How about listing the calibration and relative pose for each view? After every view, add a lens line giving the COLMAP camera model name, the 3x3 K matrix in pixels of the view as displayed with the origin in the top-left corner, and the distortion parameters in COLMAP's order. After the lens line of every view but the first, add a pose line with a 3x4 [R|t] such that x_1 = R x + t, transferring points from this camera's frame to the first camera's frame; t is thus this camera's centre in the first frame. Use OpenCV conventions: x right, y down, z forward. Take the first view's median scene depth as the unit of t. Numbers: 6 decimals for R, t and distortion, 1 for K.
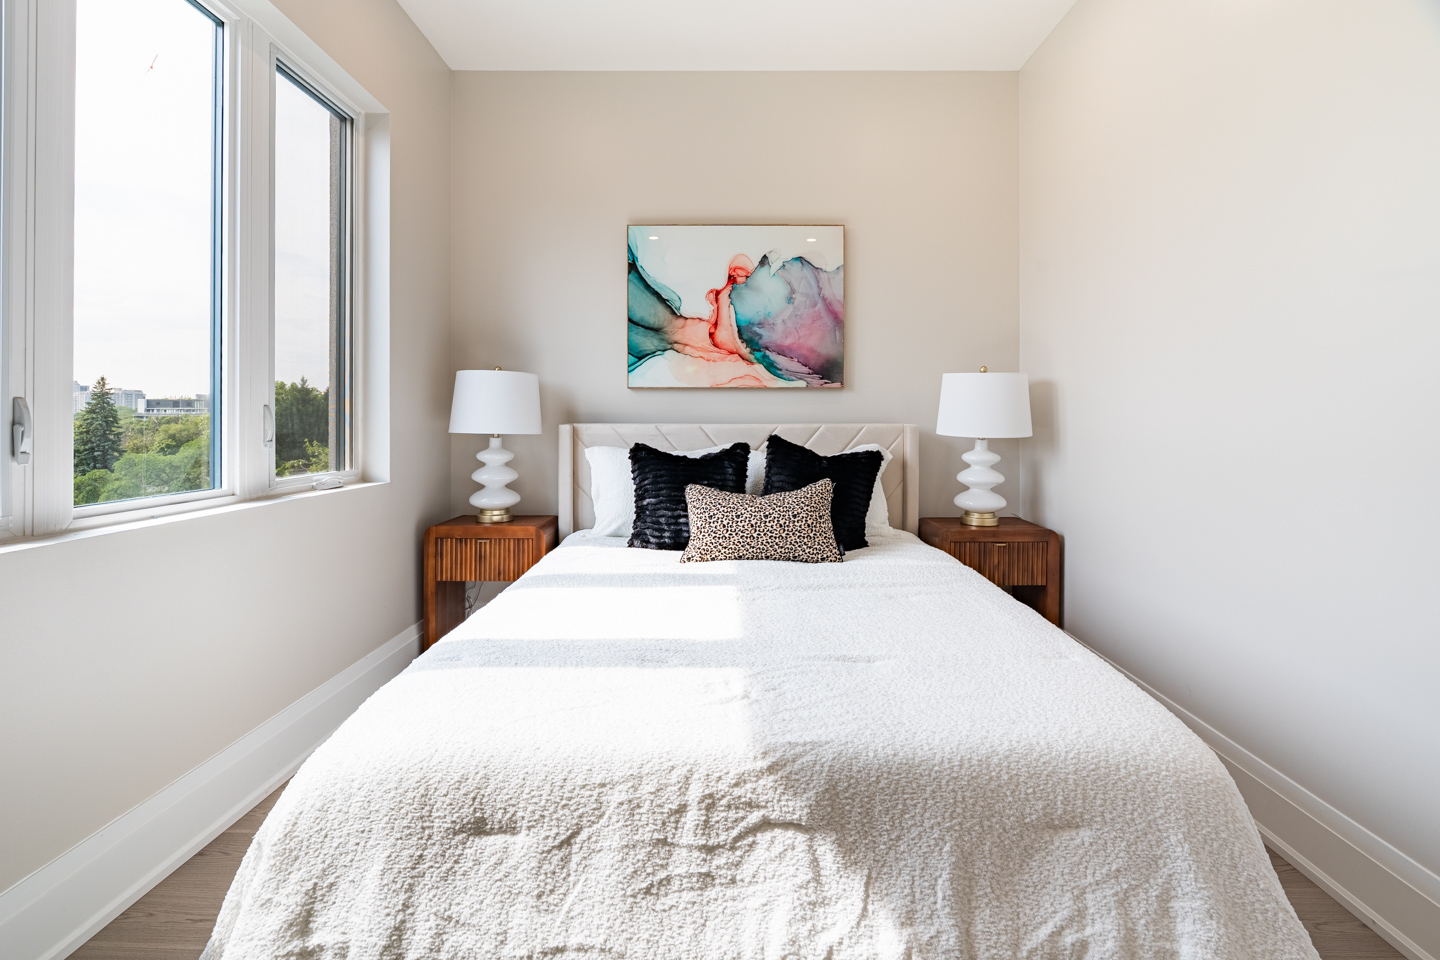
lens RADIAL K [[651.0, 0, 724.0], [0, 651.0, 415.5], [0, 0, 1]] dist [-0.003328, -0.000093]
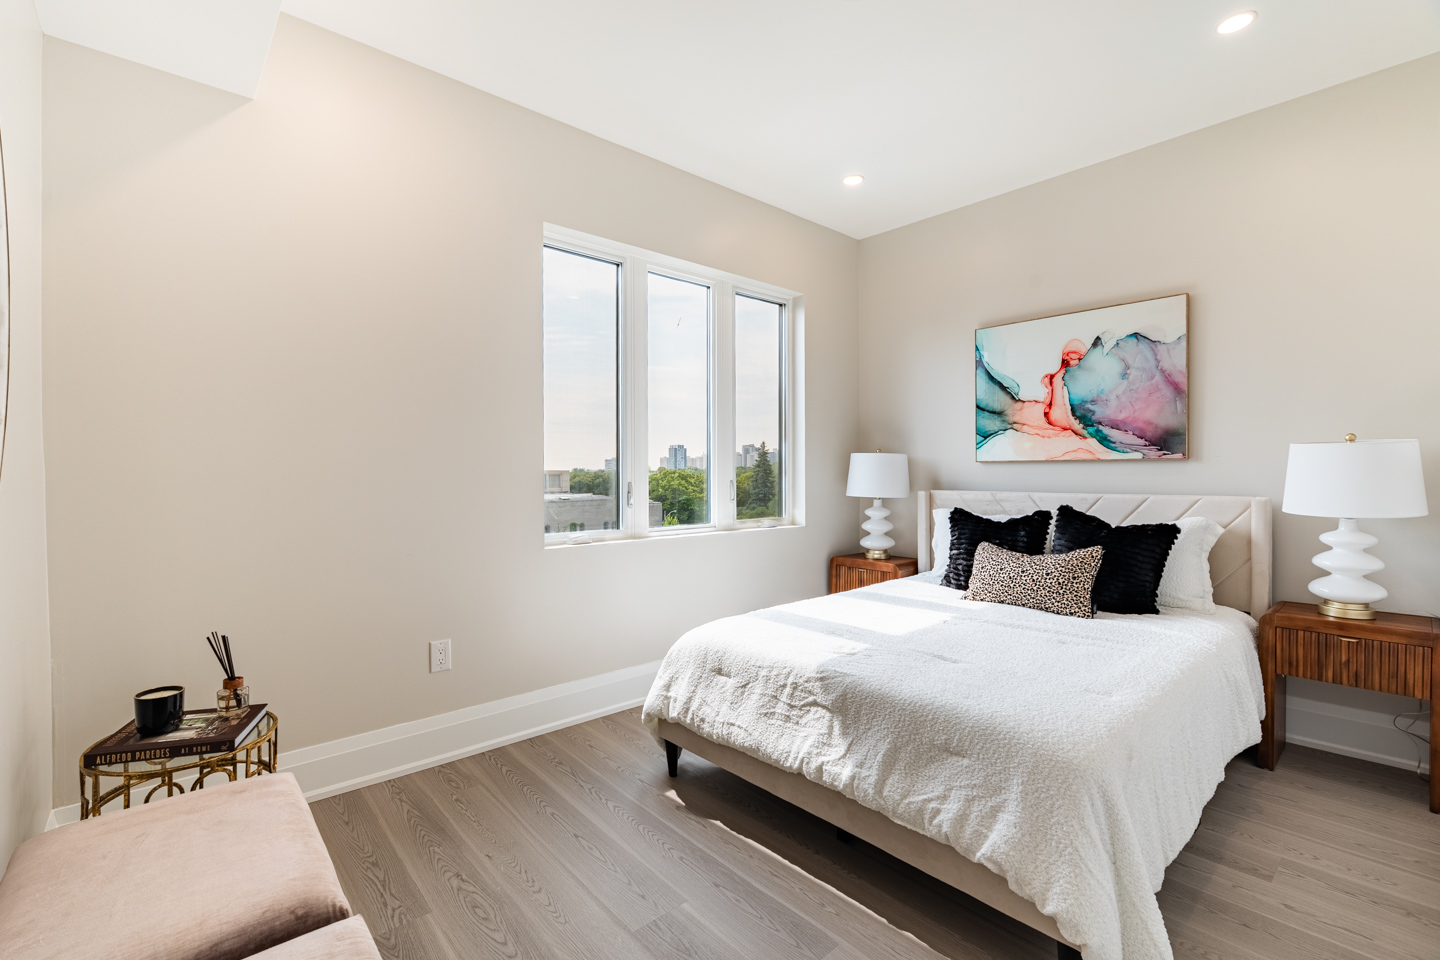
lens RADIAL K [[627.4, 0, 713.6], [0, 627.4, 475.2], [0, 0, 1]] dist [-0.002936, 0.000154]
pose [[0.663944, 0.000375, -0.747782, 0.438234], [0.008736, 0.999928, 0.008258, -0.033283], [0.747731, -0.012015, 0.663893, -0.174352]]
